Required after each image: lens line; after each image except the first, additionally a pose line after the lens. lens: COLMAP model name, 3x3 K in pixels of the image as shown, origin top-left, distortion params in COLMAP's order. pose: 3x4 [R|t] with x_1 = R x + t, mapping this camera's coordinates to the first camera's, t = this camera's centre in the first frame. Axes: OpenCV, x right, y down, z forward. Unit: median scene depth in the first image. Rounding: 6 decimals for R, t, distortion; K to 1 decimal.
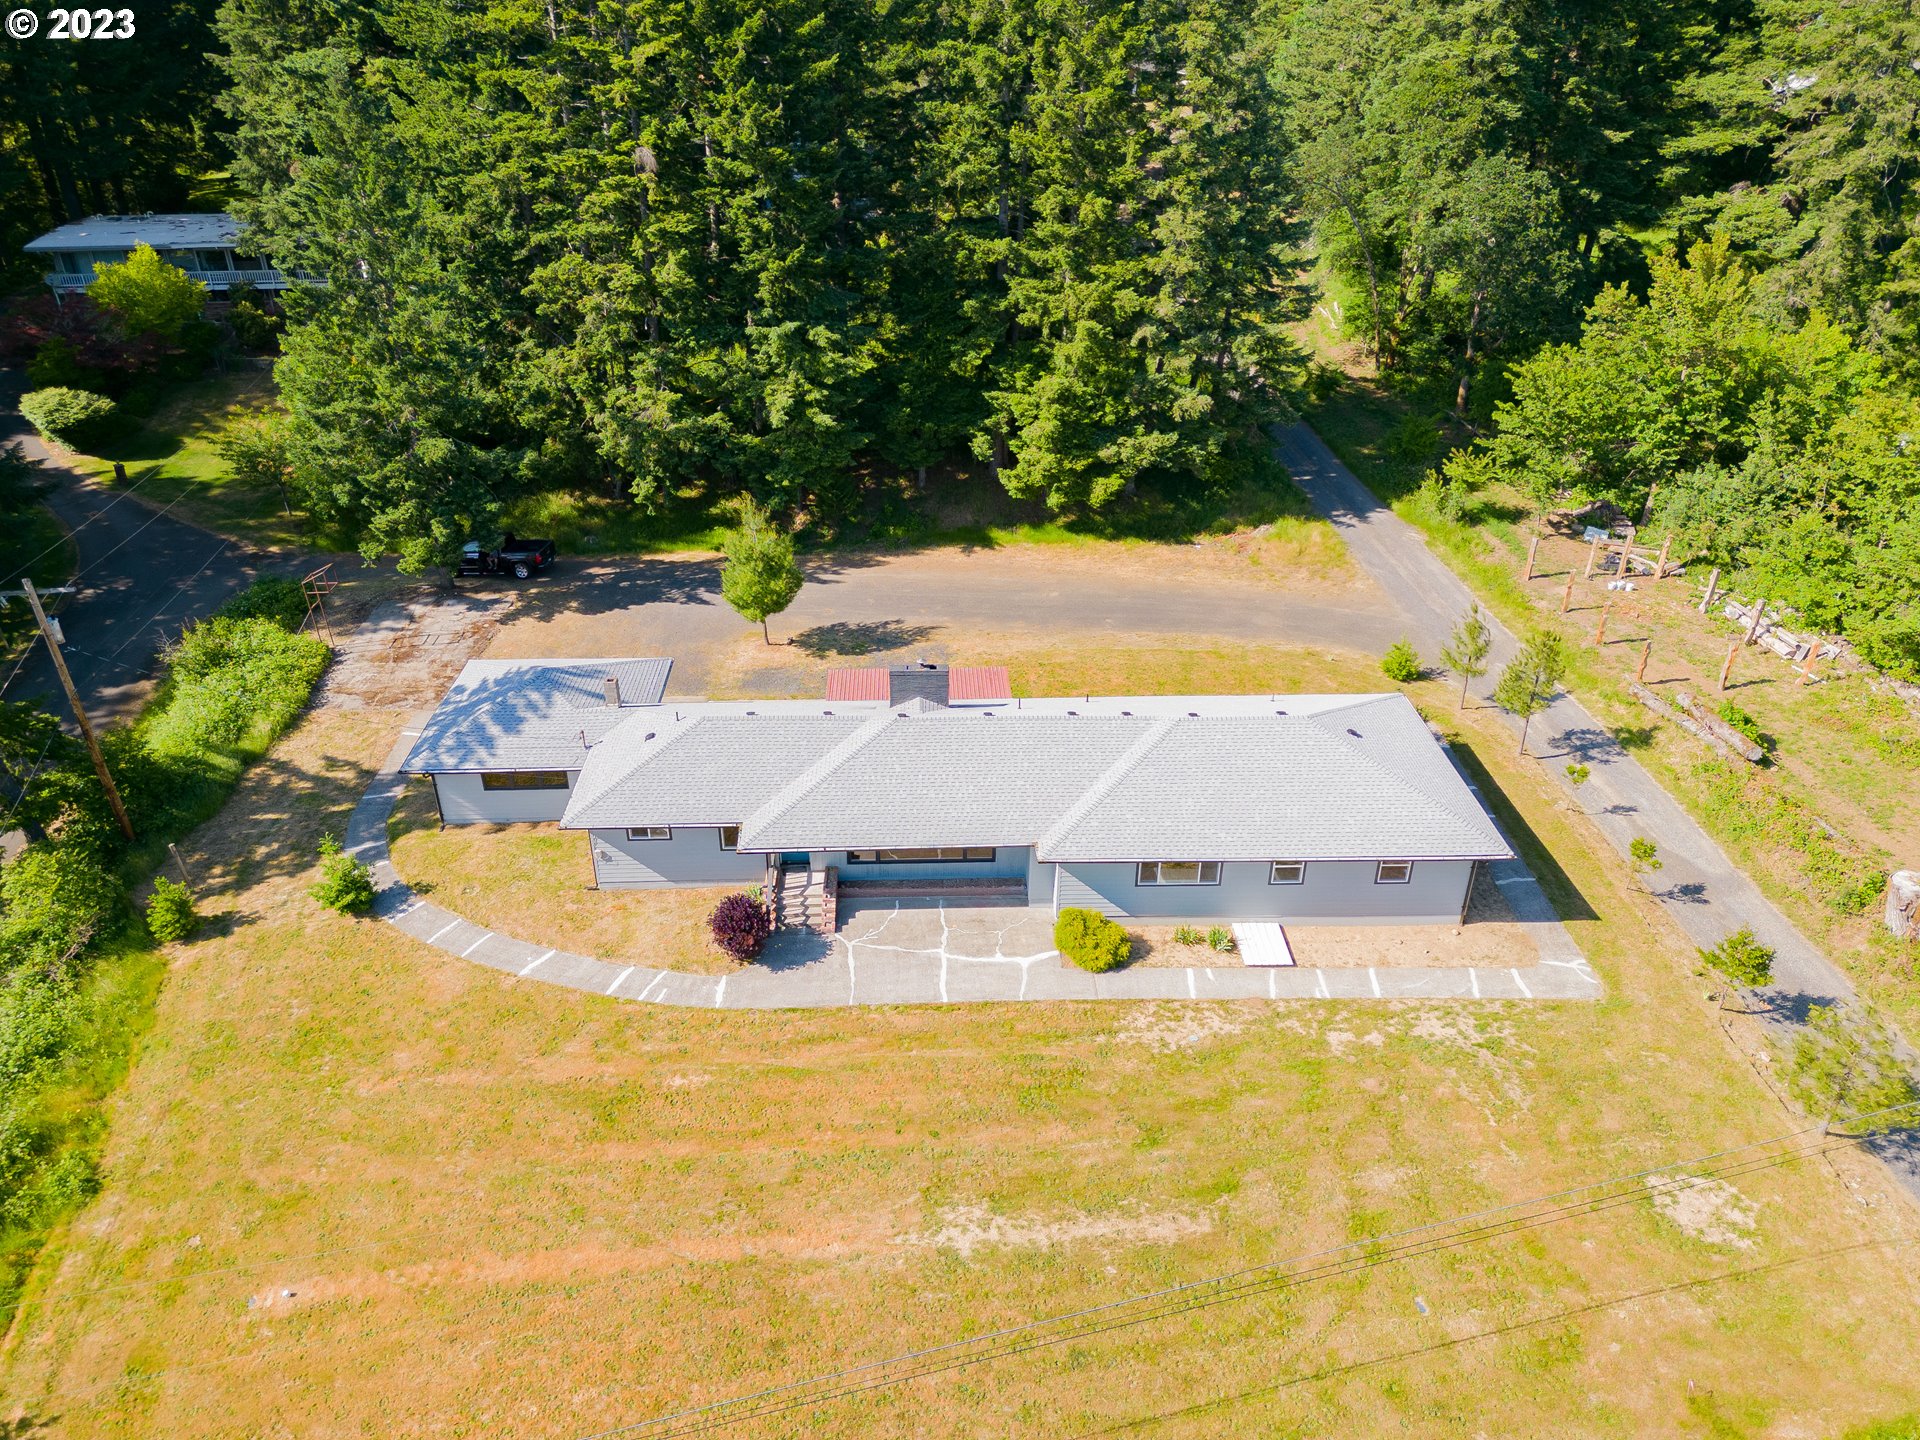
lens RADIAL K [[1343.5, 0, 961.9], [0, 1343.5, 766.9], [0, 0, 1]] dist [0.066042, -0.035047]
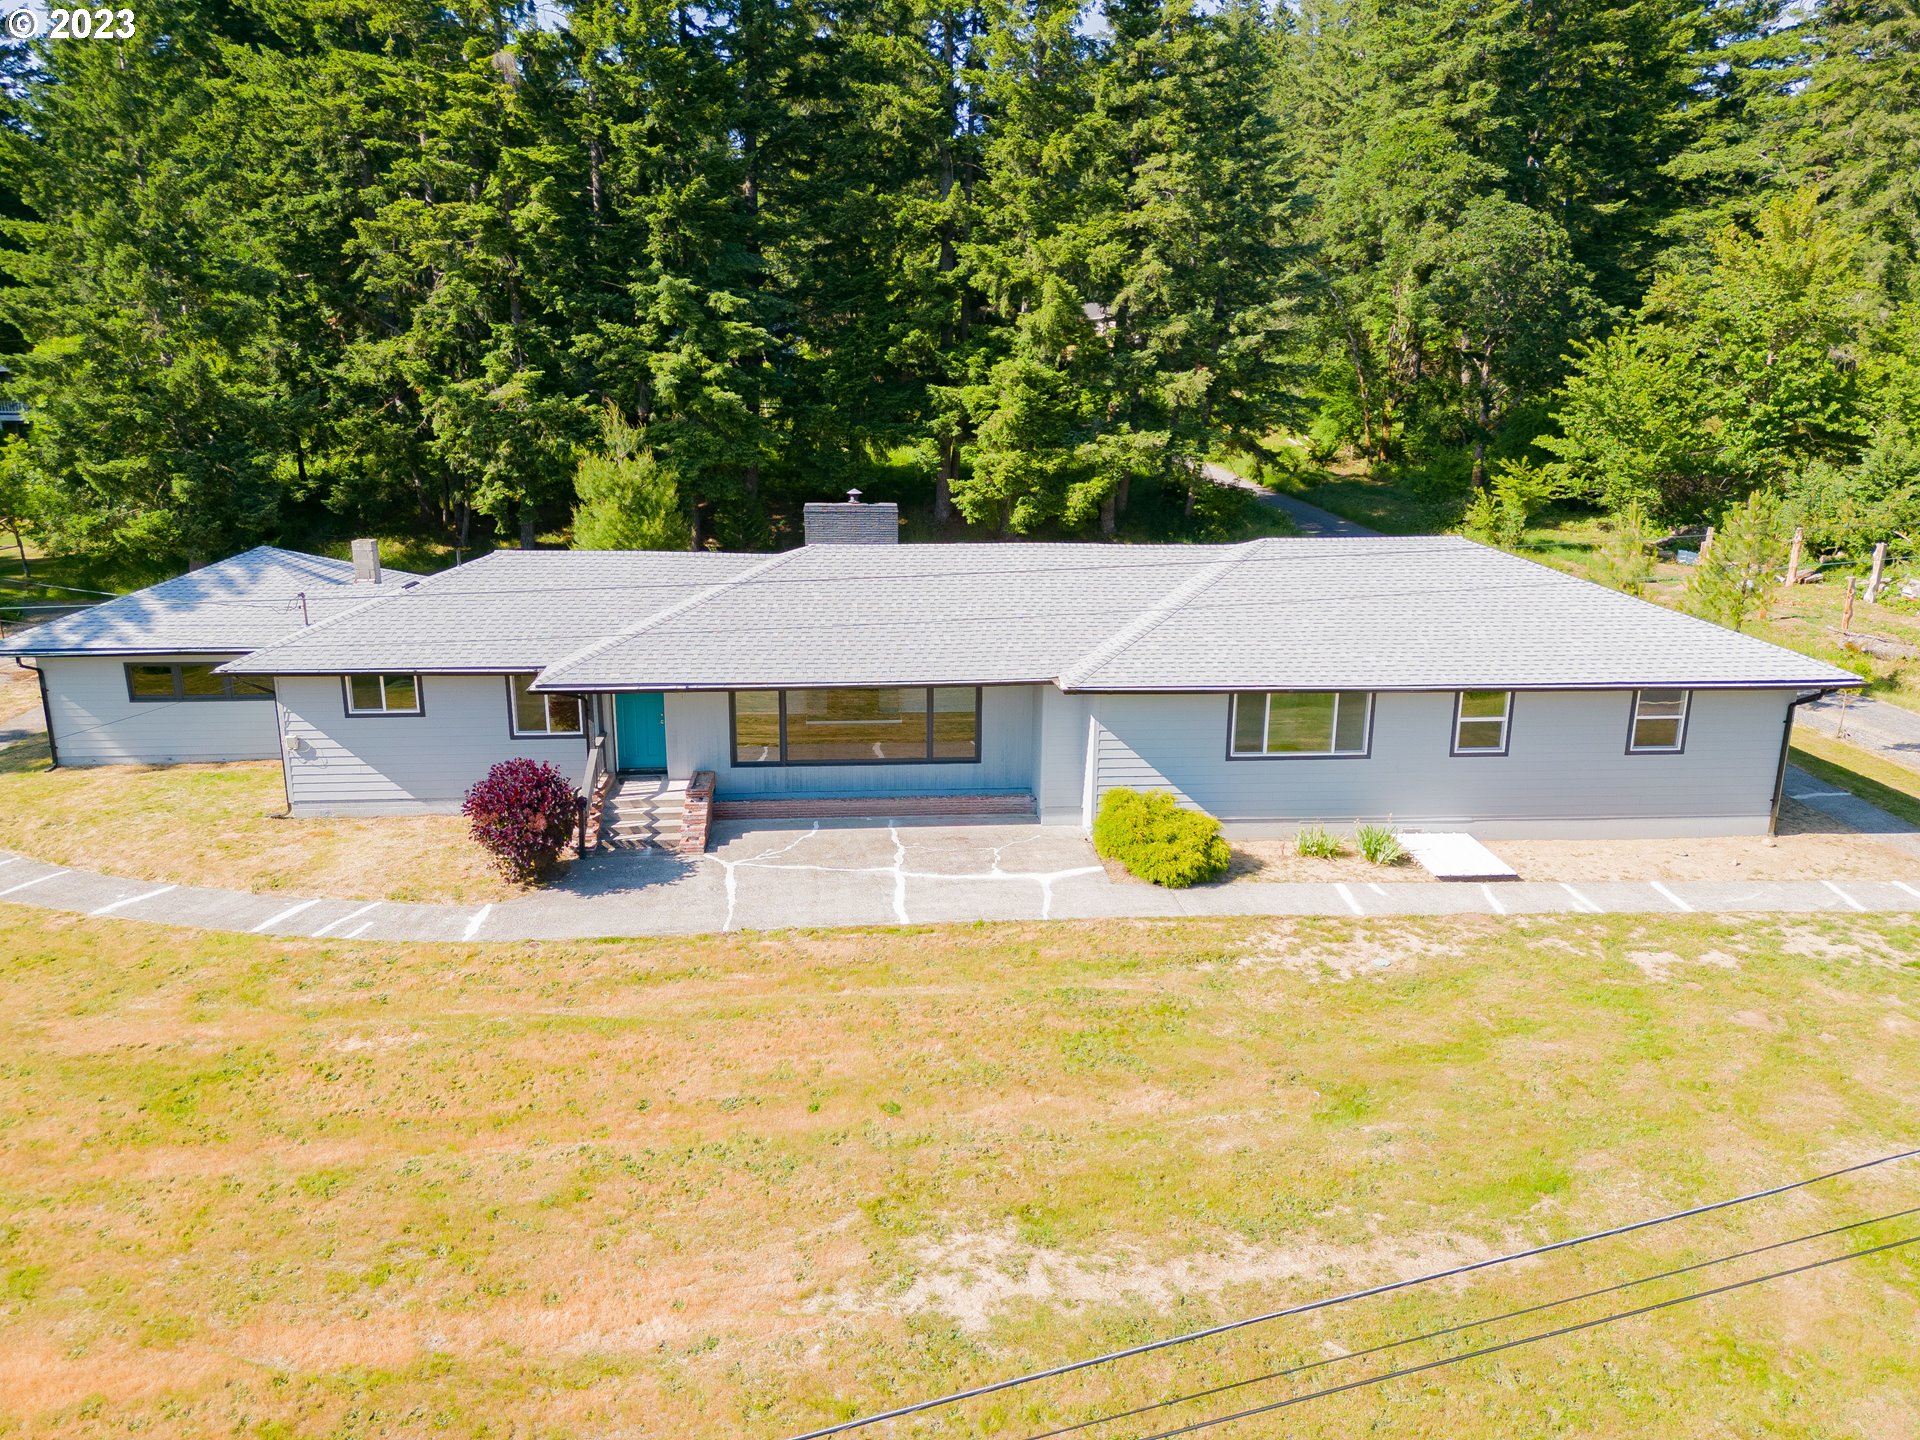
lens RADIAL K [[1343.5, 0, 961.9], [0, 1343.5, 766.9], [0, 0, 1]] dist [0.066042, -0.035047]
pose [[0.998397, -0.012674, 0.055161, -0.016952], [0.026938, 0.963548, -0.266177, 0.237203], [-0.049777, 0.267236, 0.962345, 0.433869]]
